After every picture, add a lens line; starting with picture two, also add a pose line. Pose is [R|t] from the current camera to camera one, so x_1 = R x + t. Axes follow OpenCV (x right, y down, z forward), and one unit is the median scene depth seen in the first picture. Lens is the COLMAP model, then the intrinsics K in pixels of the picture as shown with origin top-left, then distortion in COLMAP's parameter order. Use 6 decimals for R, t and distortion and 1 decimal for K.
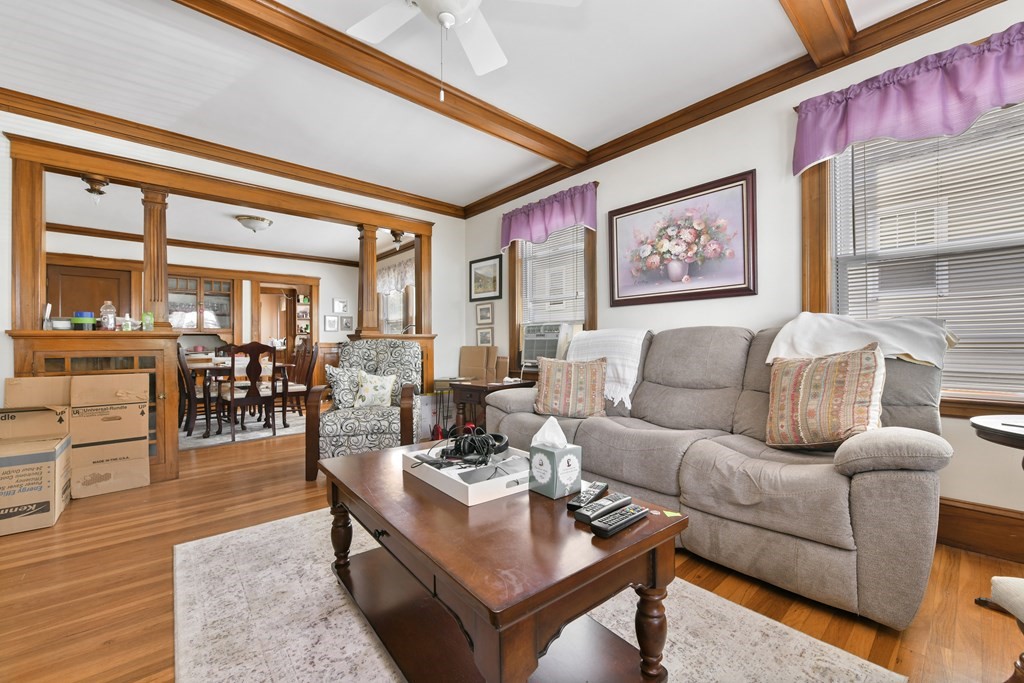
lens RADIAL K [[416.5, 0, 514.6], [0, 416.5, 341.4], [0, 0, 1]] dist [-0.009503, -0.000121]
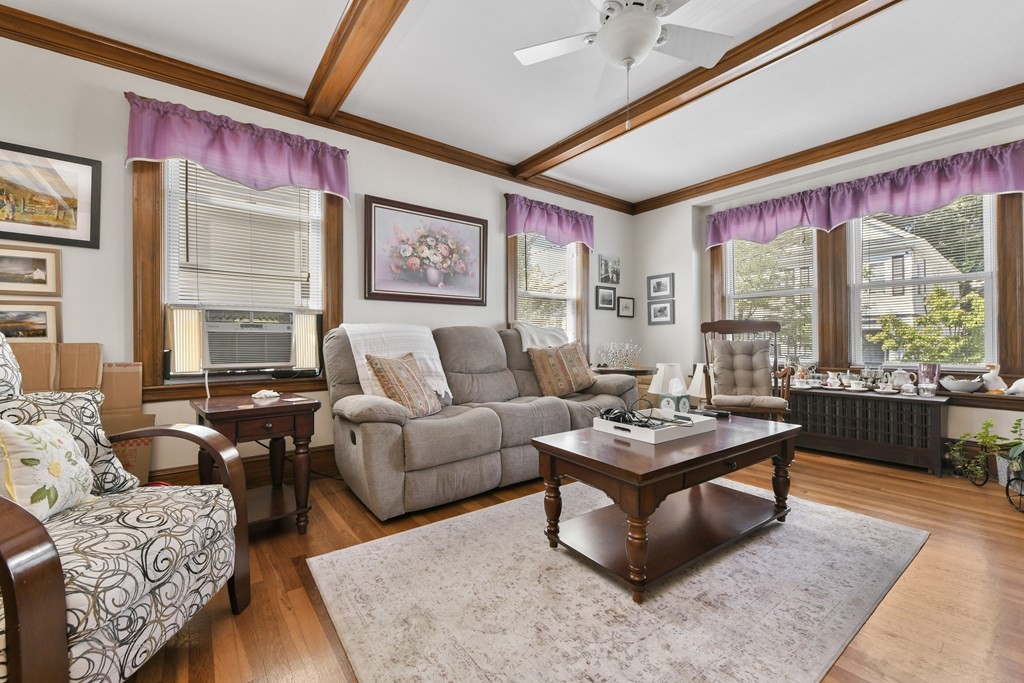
lens RADIAL K [[416.5, 0, 501.0], [0, 416.5, 342.6], [0, 0, 1]] dist [-0.009503, -0.000121]
pose [[0.077839, 0.017196, 0.996818, -0.730069], [0.007095, 0.999816, -0.017802, 0.034371], [-0.996941, 0.008458, 0.077702, 0.709867]]
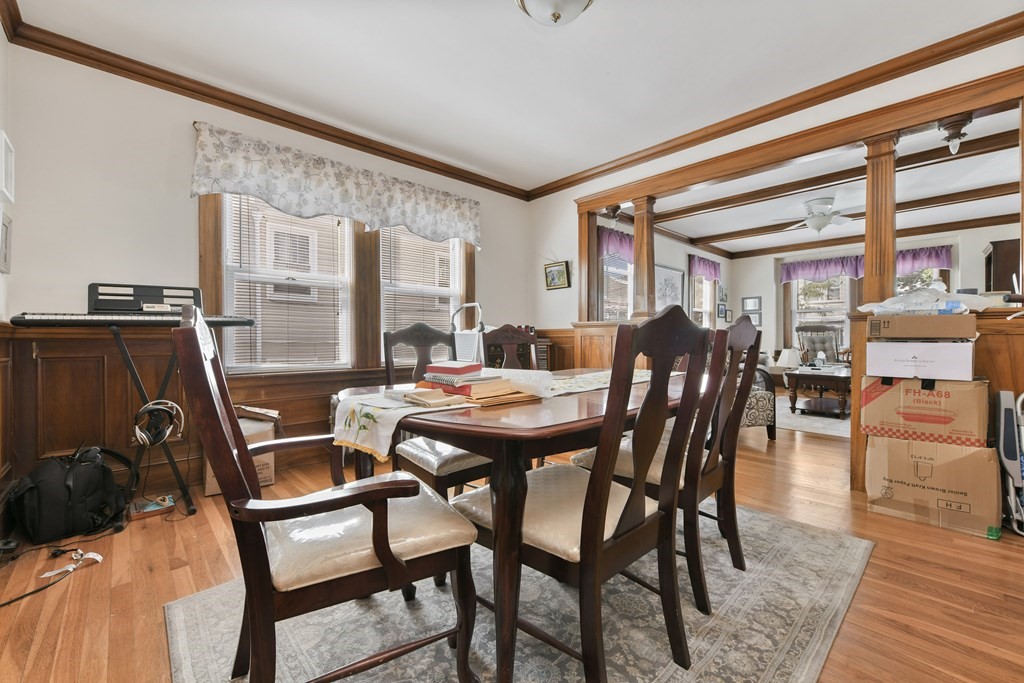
lens RADIAL K [[416.5, 0, 496.0], [0, 416.5, 346.9], [0, 0, 1]] dist [-0.009503, -0.000121]
pose [[-0.016960, -0.001593, 0.999855, -1.713506], [0.011138, 0.999936, 0.001782, 0.048689], [-0.999794, 0.011166, -0.016941, 1.878570]]
